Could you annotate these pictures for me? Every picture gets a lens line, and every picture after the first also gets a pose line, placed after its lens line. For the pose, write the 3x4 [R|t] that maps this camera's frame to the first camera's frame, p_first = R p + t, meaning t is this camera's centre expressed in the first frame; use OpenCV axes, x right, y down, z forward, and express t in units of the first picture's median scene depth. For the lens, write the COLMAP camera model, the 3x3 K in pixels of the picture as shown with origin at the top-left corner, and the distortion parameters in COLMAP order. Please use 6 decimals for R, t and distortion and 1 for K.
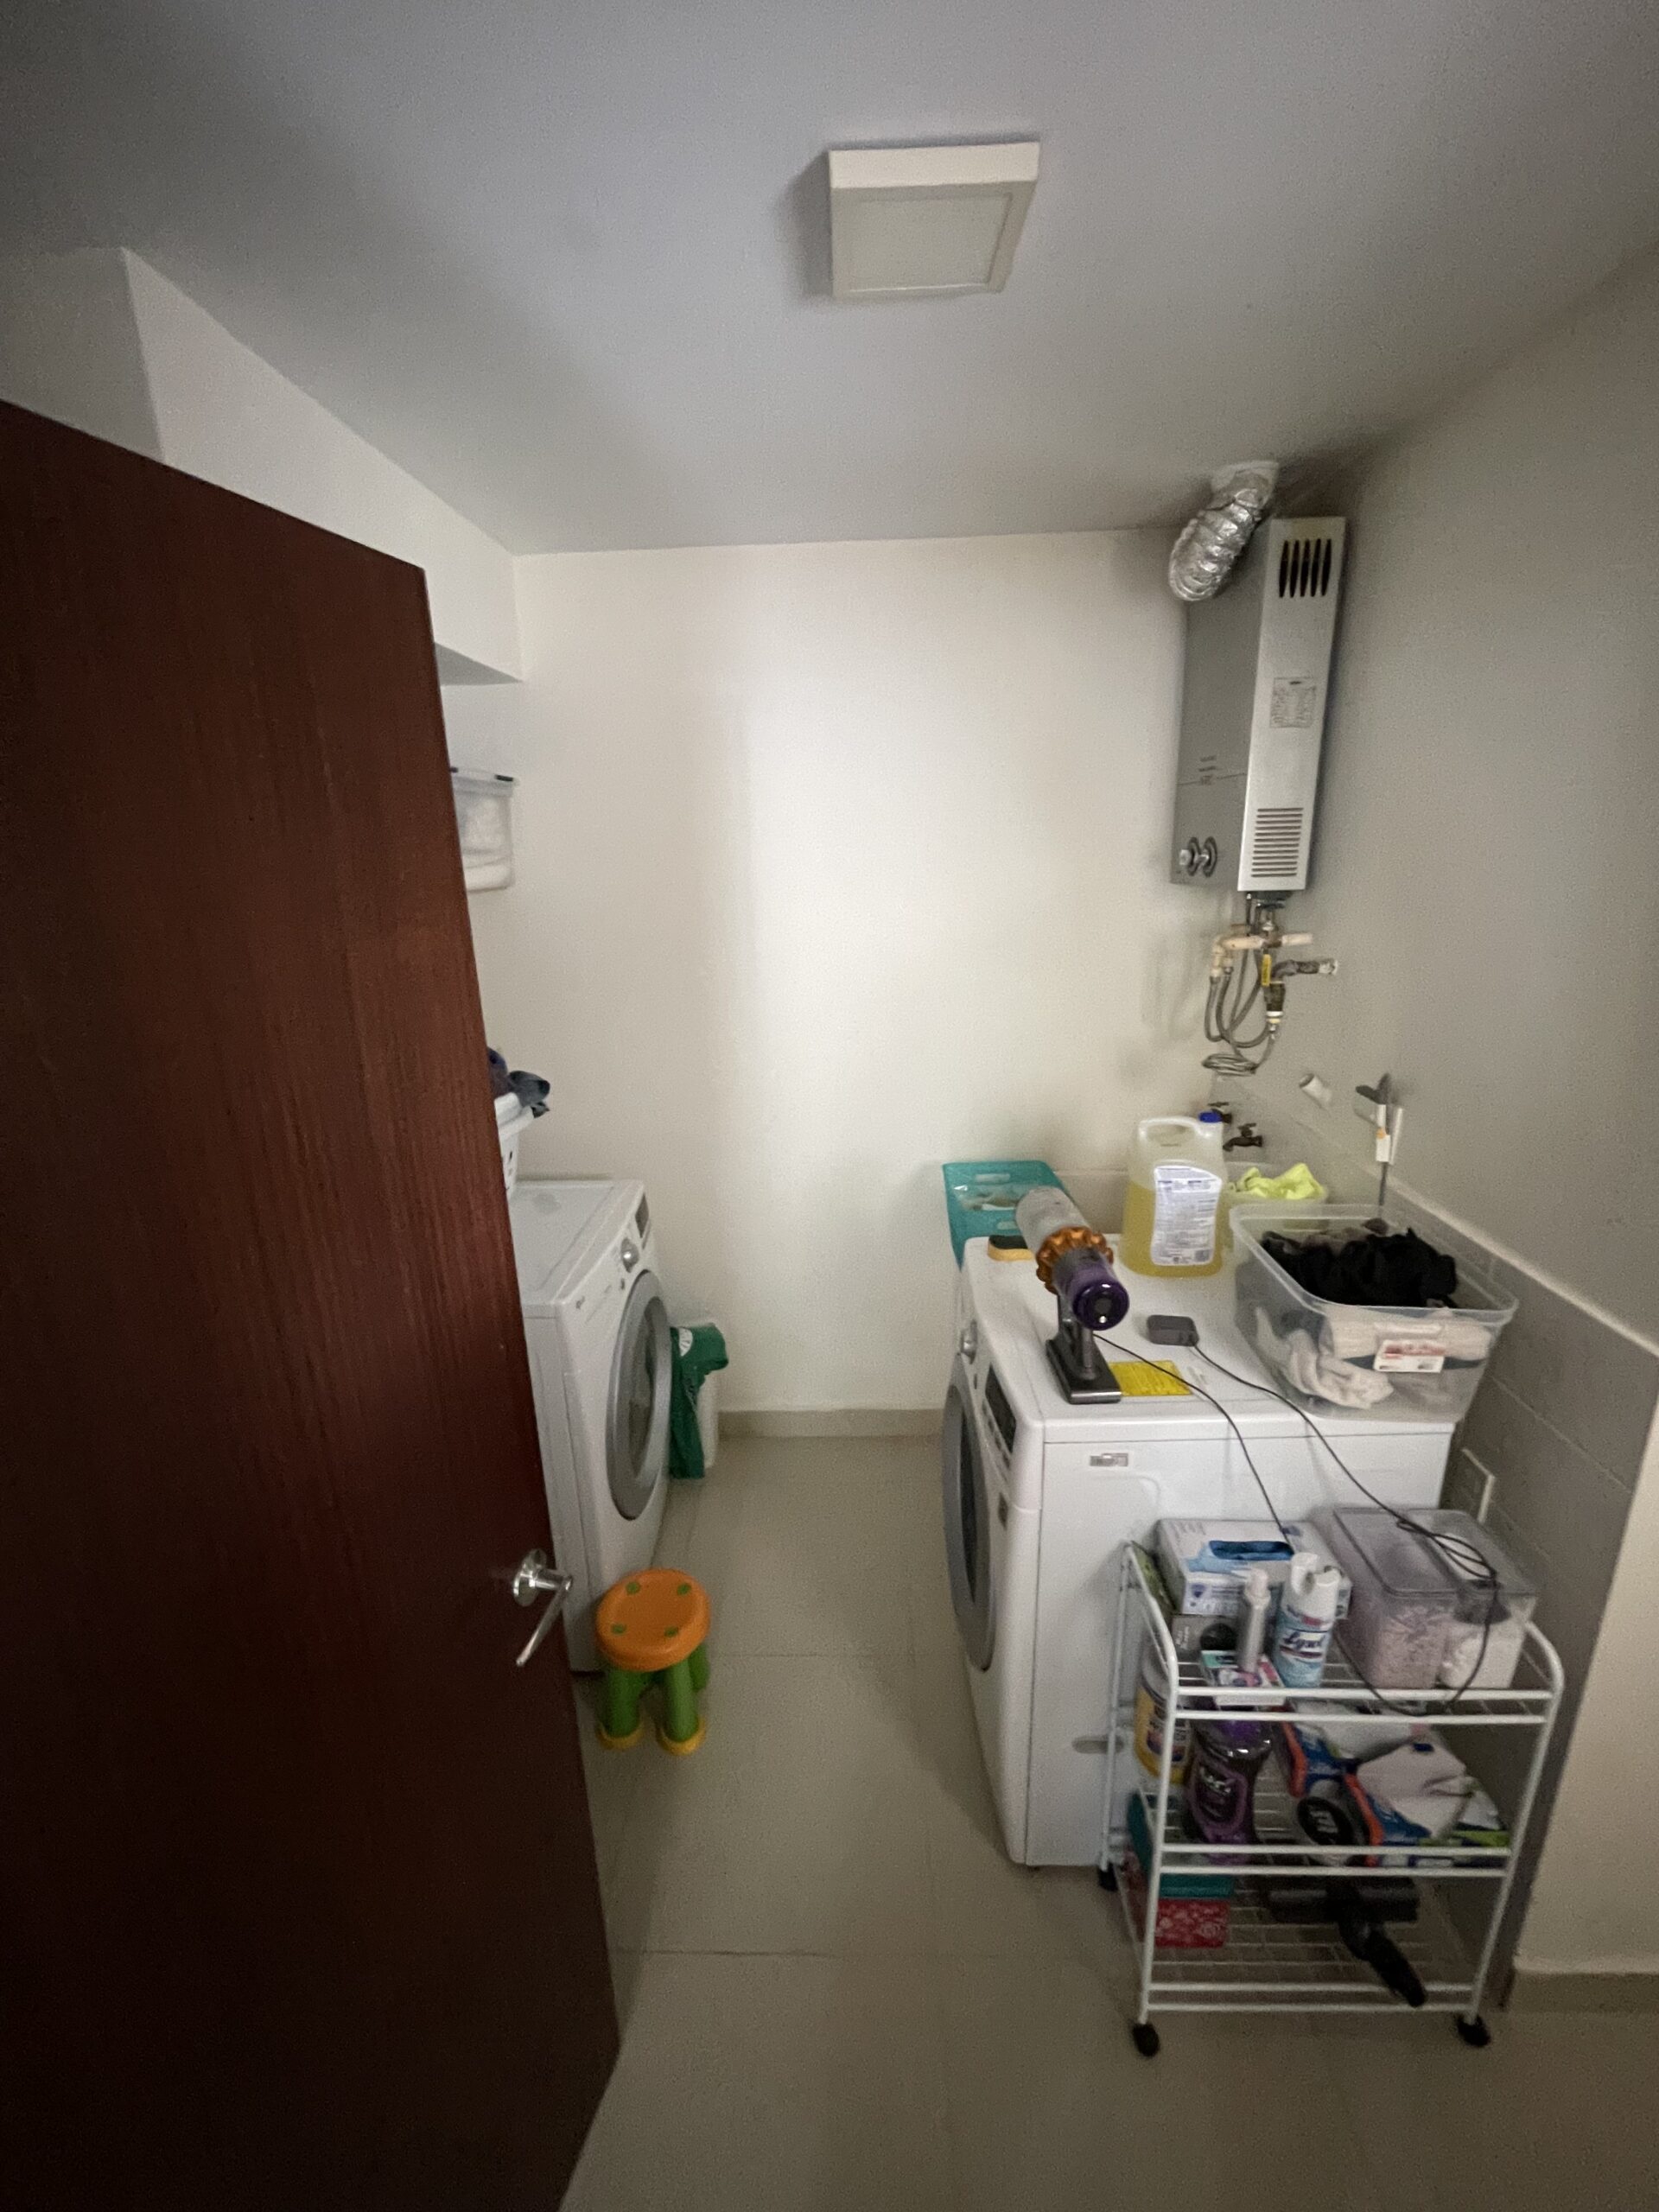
lens RADIAL K [[907.9, 0, 821.8], [0, 907.9, 1097.9], [0, 0, 1]] dist [-0.015813, 0.009564]
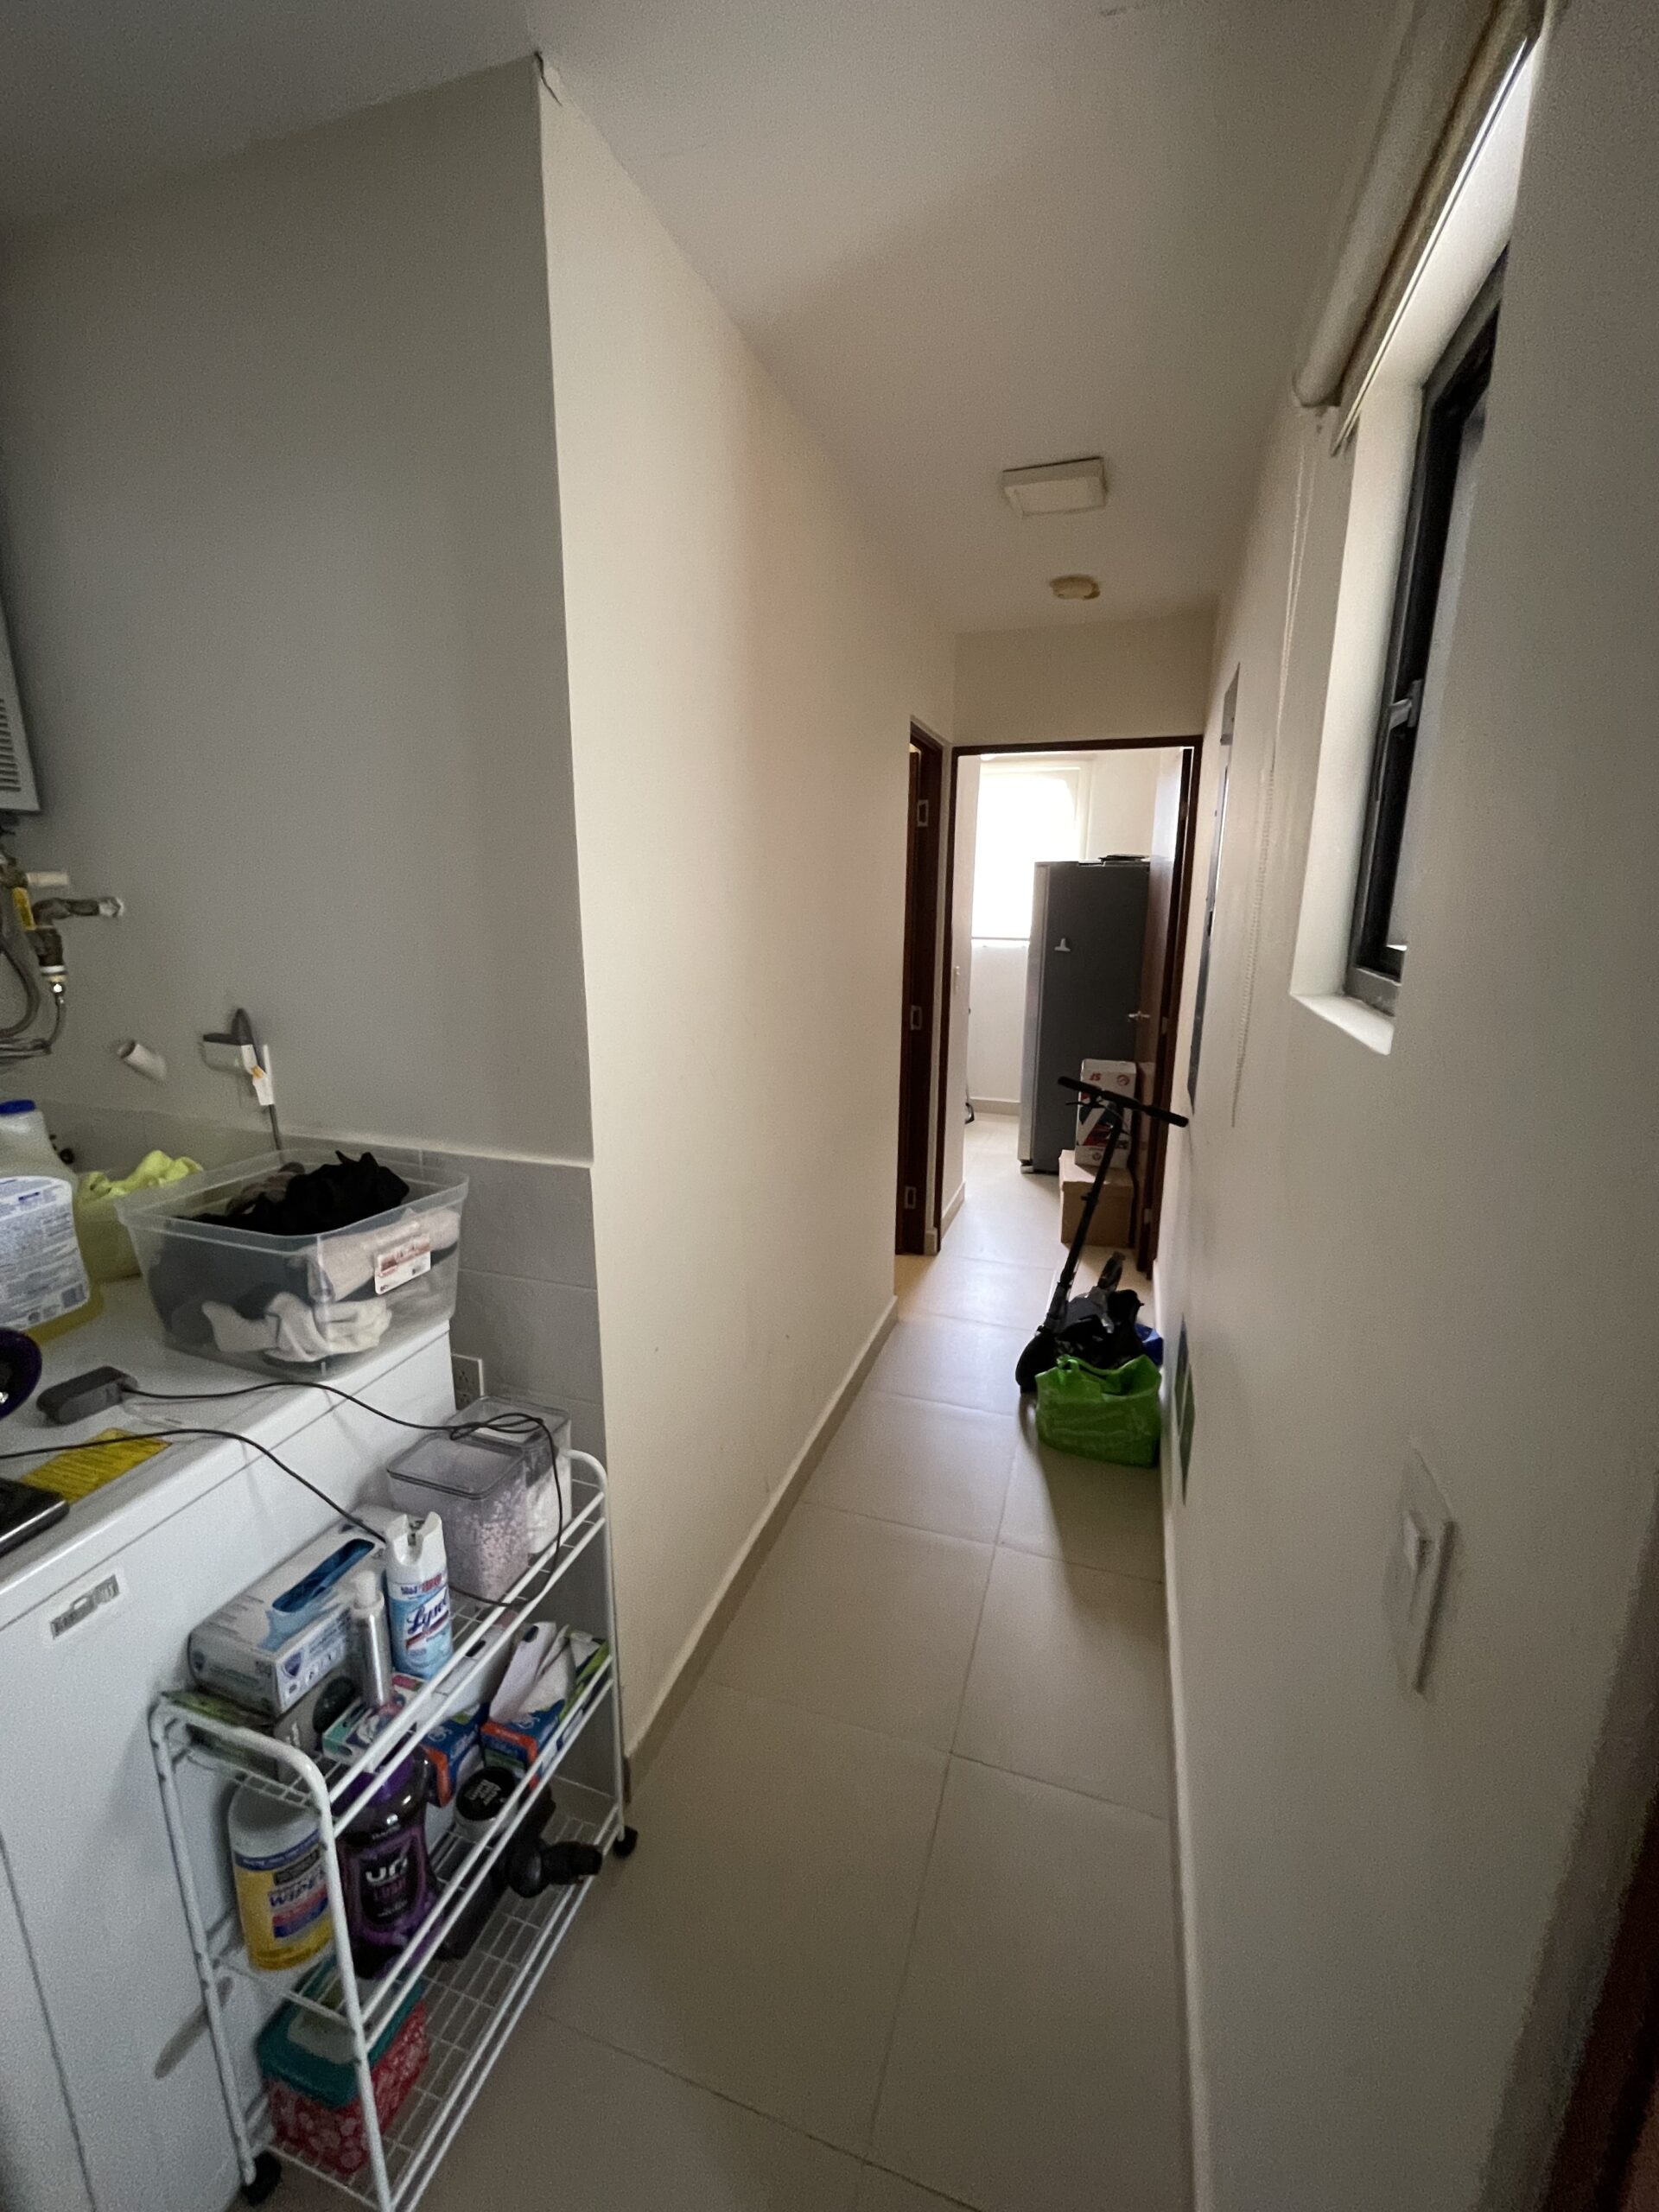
lens RADIAL K [[907.9, 0, 821.8], [0, 907.9, 1097.9], [0, 0, 1]] dist [-0.015813, 0.009564]
pose [[0.296047, -0.188266, 0.936436, -0.051591], [0.246308, 0.962274, 0.115592, 0.115486], [-0.922870, 0.196431, 0.331250, 0.253983]]
